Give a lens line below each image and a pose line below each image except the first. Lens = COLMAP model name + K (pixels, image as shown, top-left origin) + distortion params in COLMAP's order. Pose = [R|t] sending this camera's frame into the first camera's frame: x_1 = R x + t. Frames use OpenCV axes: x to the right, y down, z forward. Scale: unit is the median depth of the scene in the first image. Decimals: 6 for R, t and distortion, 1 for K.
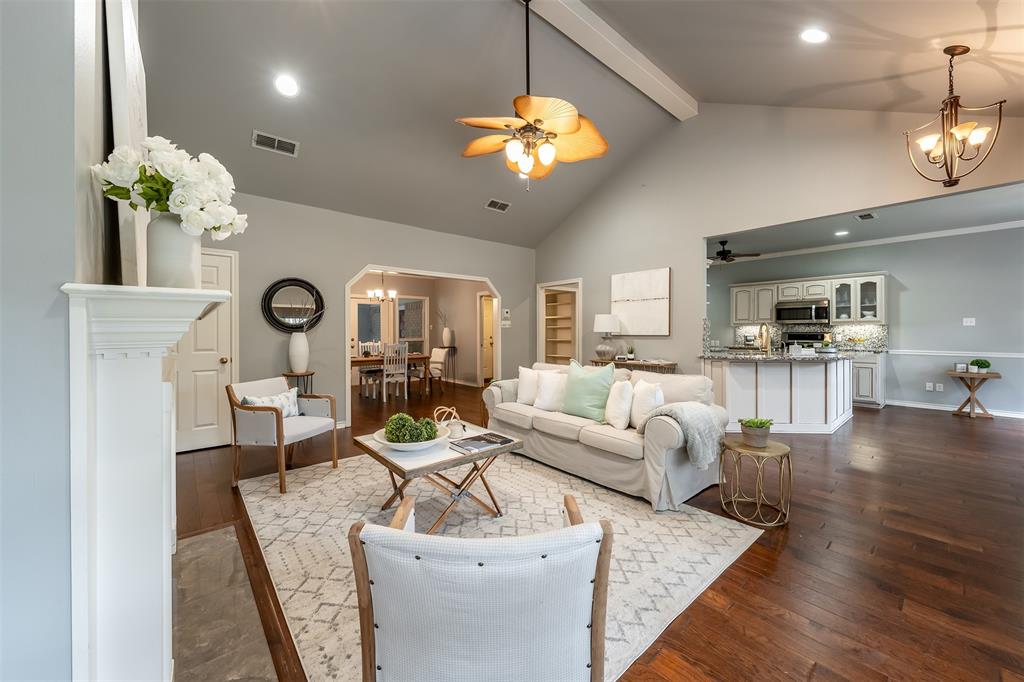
lens RADIAL K [[387.4, 0, 509.8], [0, 387.4, 331.4], [0, 0, 1]] dist [-0.001158, 0.000011]
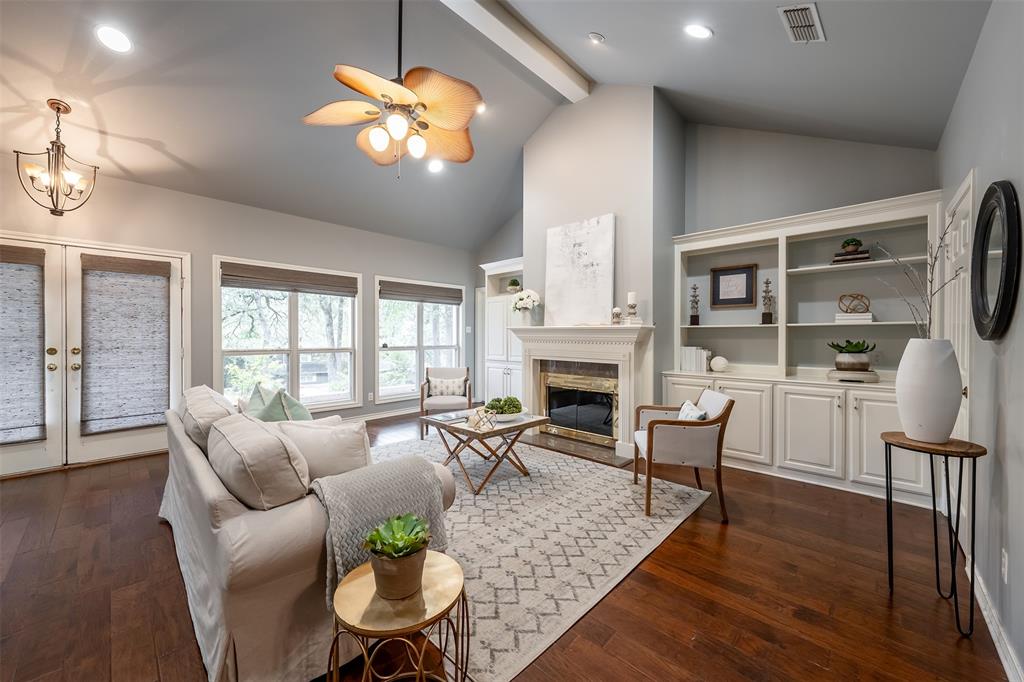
lens RADIAL K [[380.6, 0, 513.1], [0, 380.6, 337.8], [0, 0, 1]] dist [-0.001429, 0.000010]
pose [[-0.993833, -0.001725, -0.110874, -0.108665], [-0.001970, 0.999996, 0.002103, 0.004506], [0.110870, 0.002308, -0.993832, 1.750572]]
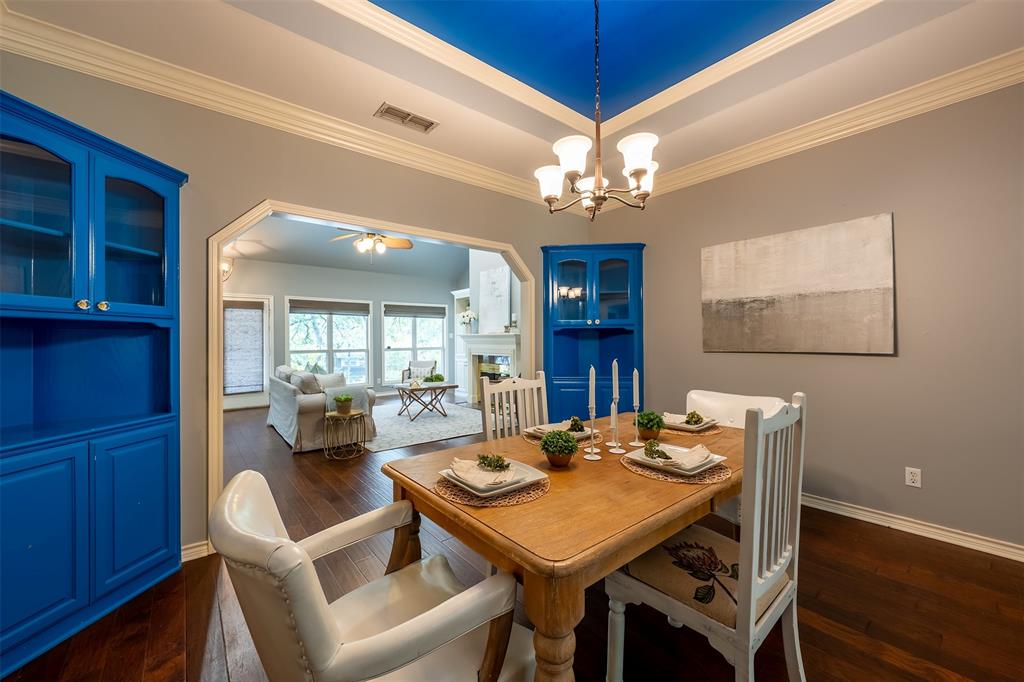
lens RADIAL K [[397.7, 0, 510.8], [0, 397.7, 336.0], [0, 0, 1]] dist [0.011031, 0.000004]
pose [[-0.999774, 0.009774, 0.018867, -0.599279], [0.009550, 0.999883, -0.011918, 0.007120], [-0.018982, -0.011735, -0.999751, 2.654942]]
